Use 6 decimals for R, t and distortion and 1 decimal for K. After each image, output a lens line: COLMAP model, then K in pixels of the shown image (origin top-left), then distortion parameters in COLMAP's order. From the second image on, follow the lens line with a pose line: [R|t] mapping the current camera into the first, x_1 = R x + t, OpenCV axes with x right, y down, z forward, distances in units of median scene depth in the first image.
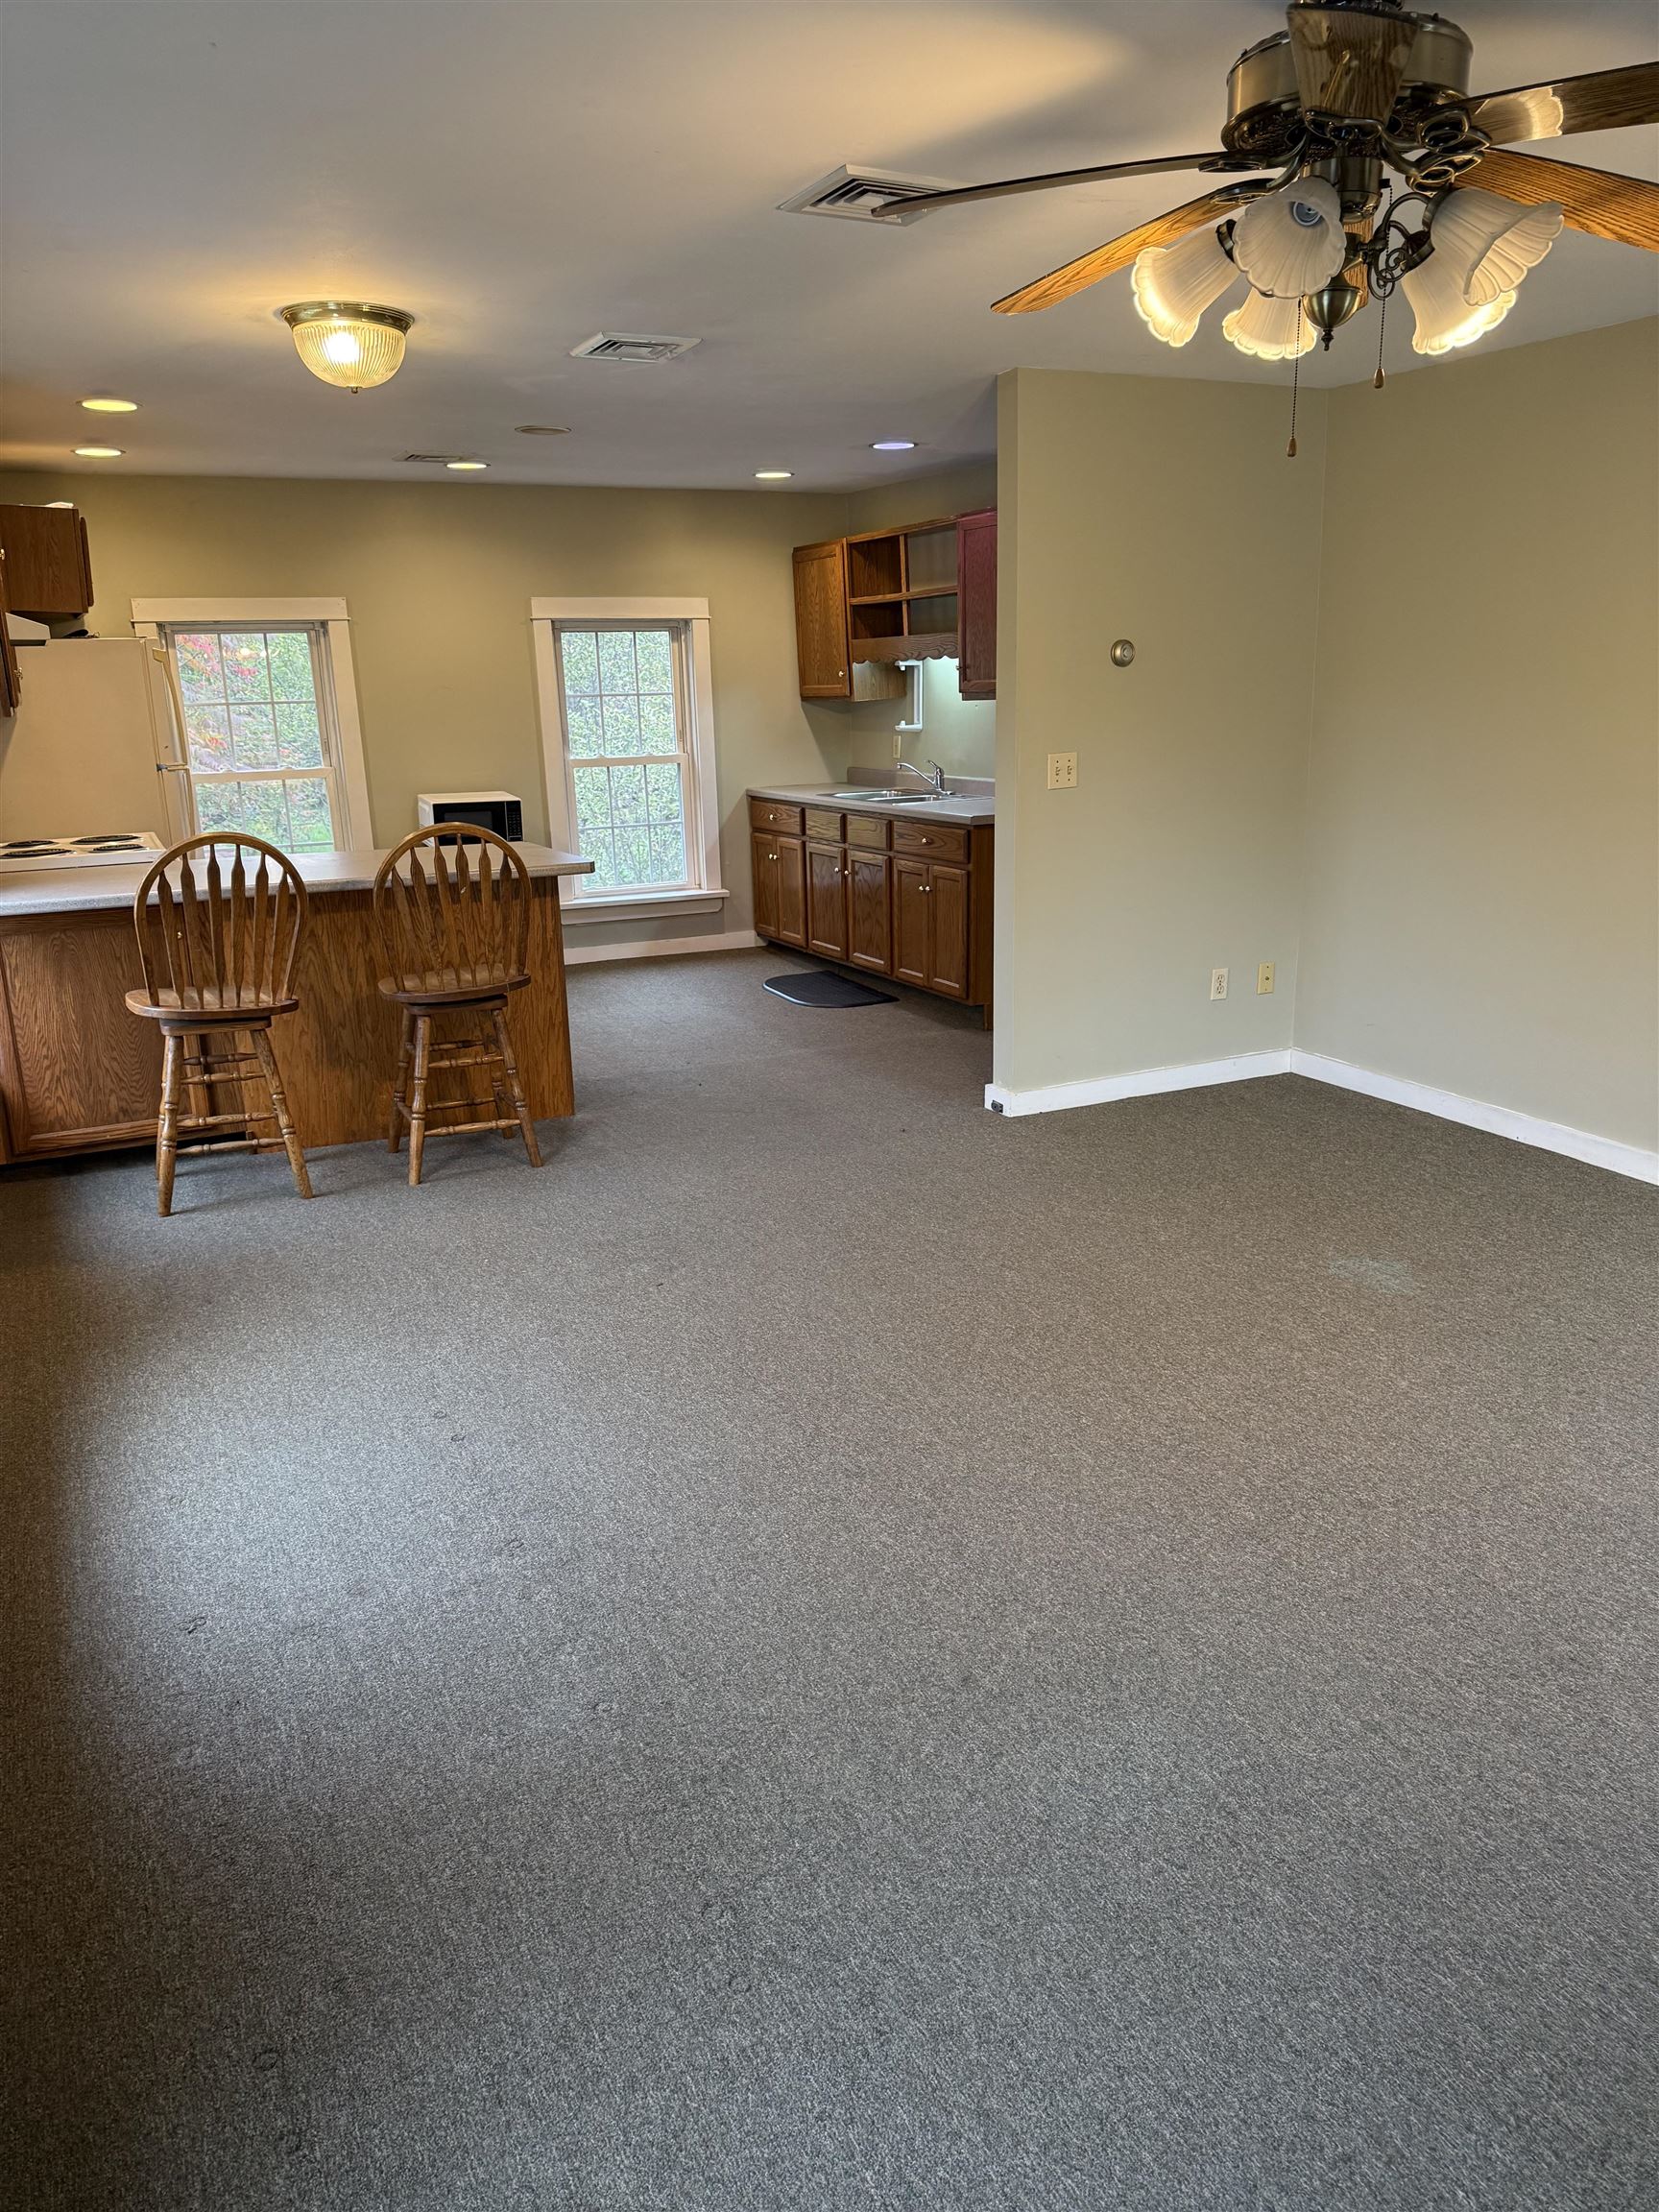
lens RADIAL K [[1580.2, 0, 804.8], [0, 1580.2, 1143.8], [0, 0, 1]] dist [0.162651, -0.295052]
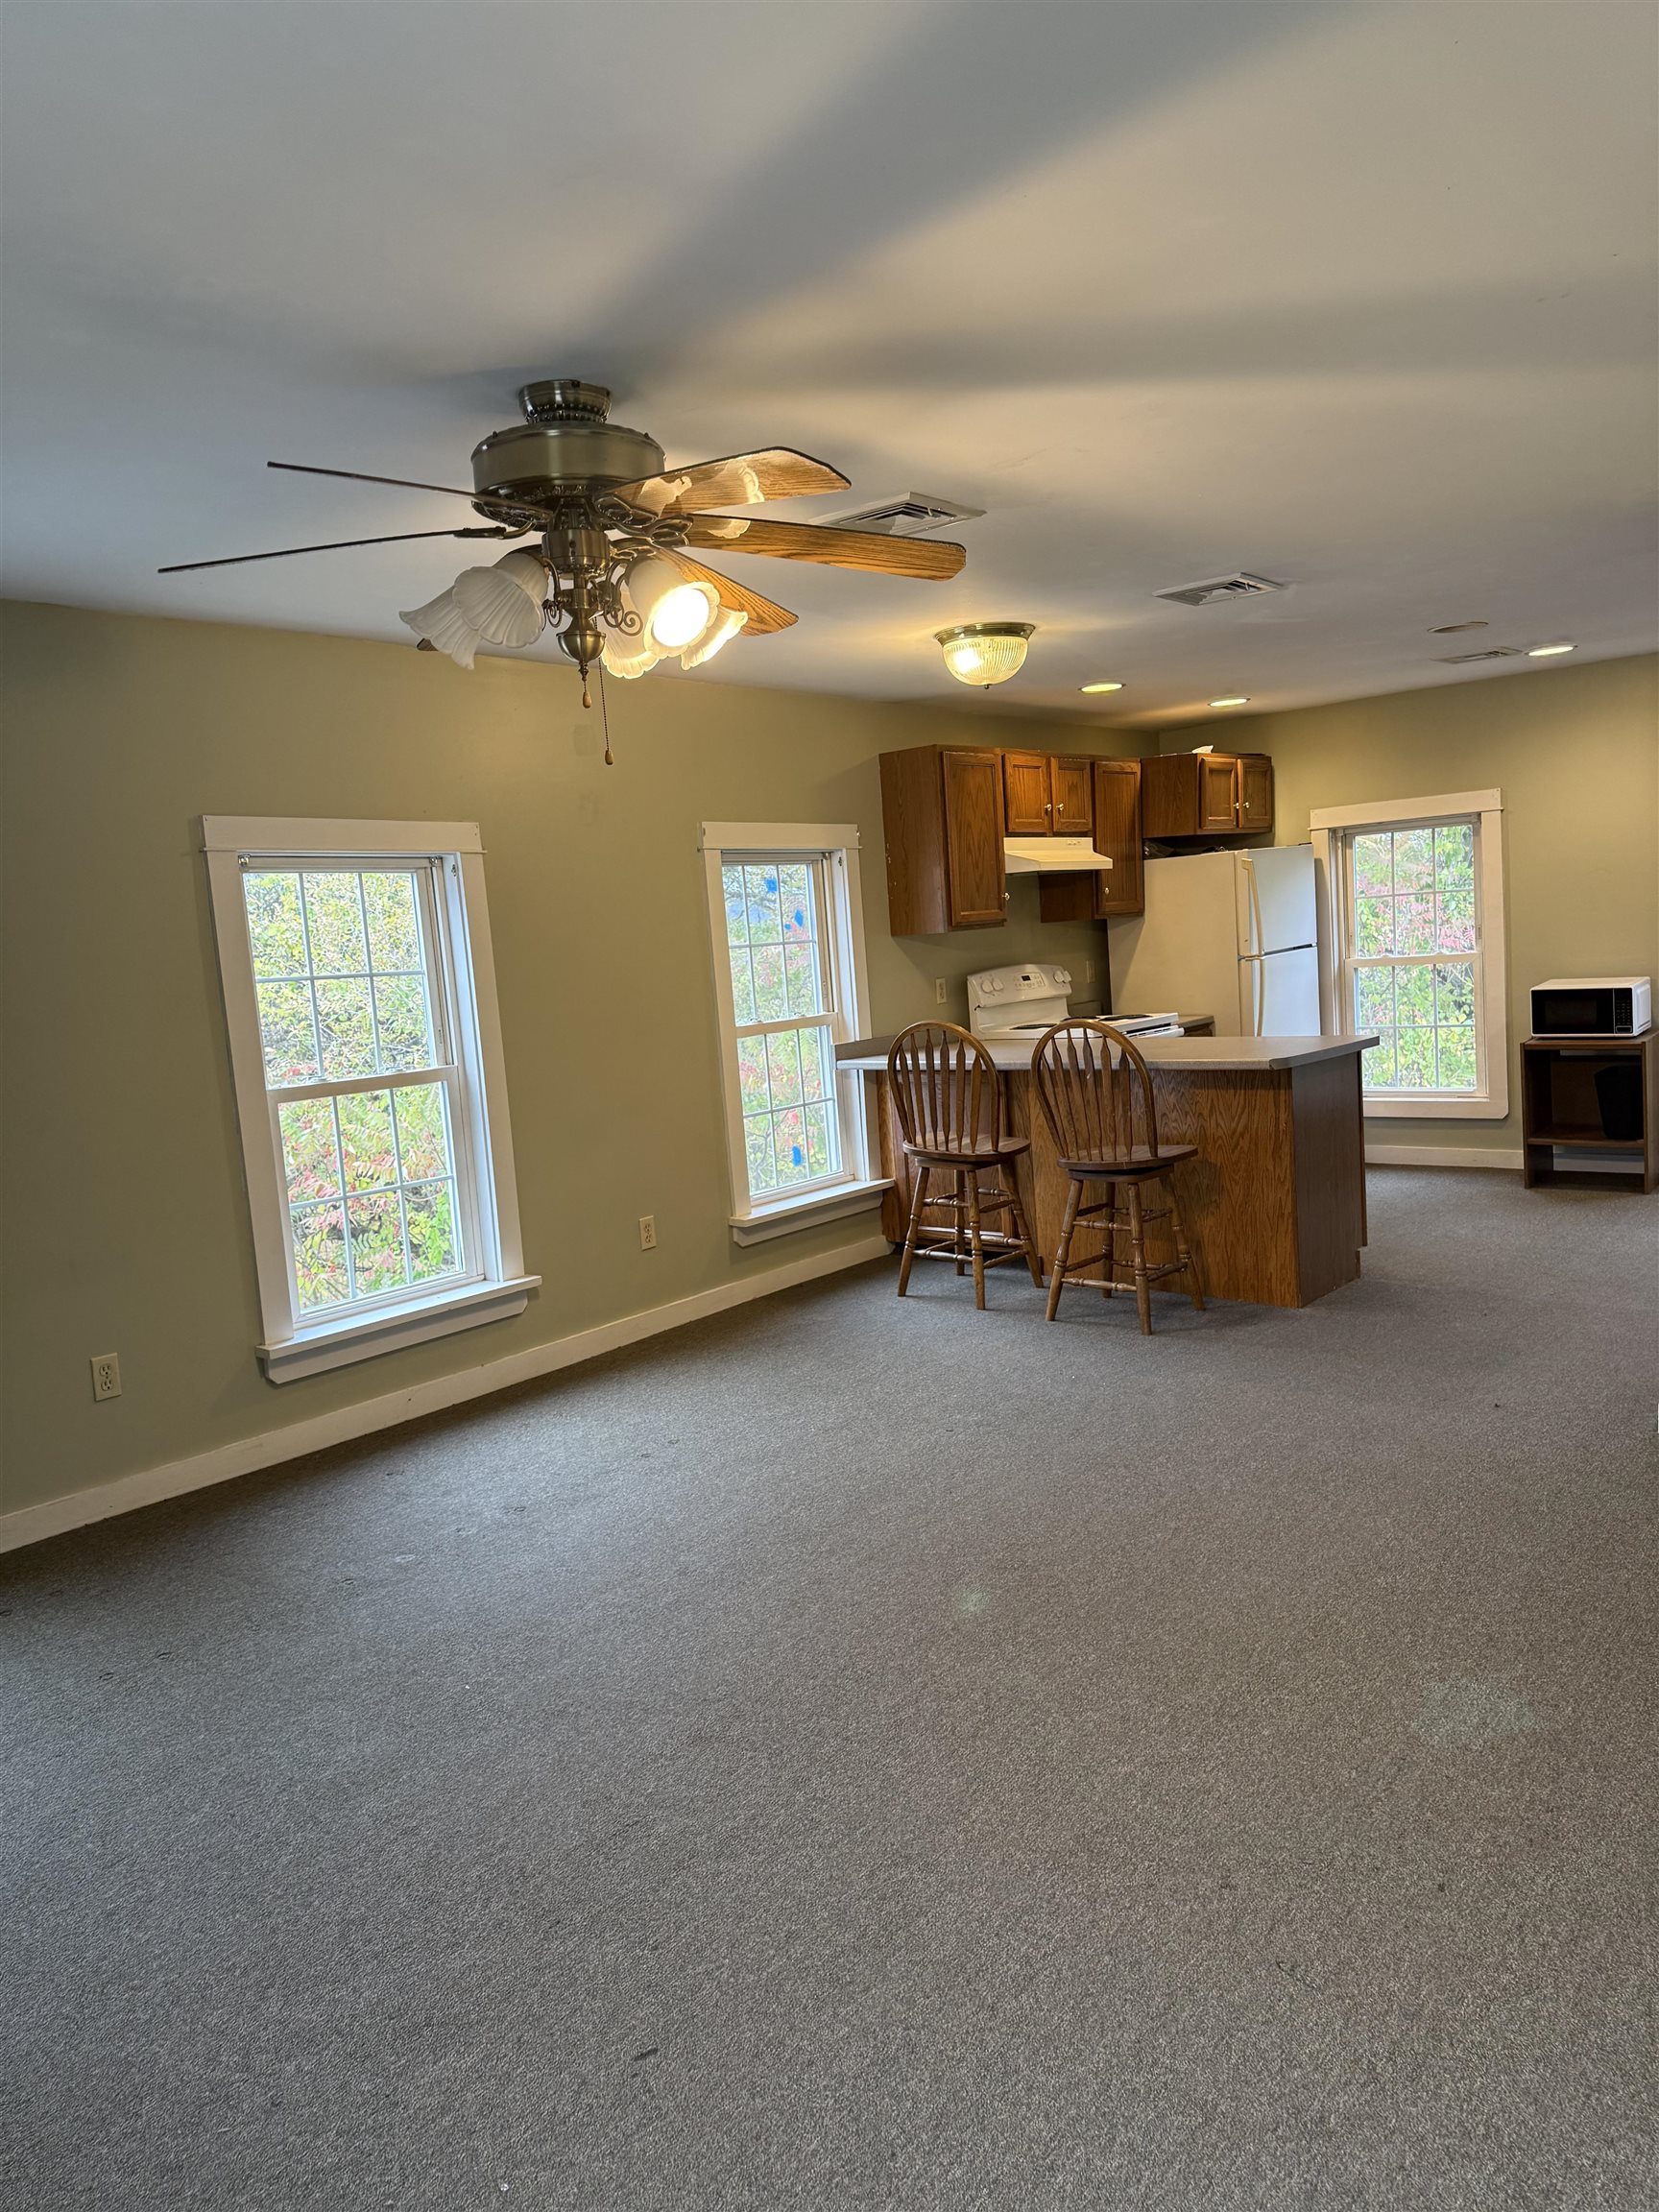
lens RADIAL K [[1580.2, 0, 804.8], [0, 1580.2, 1143.8], [0, 0, 1]] dist [0.162651, -0.295052]
pose [[0.402939, 0.123935, -0.906797, 0.678976], [-0.200219, 0.978726, 0.044798, -0.110460], [0.893058, 0.163507, 0.419182, 0.312310]]
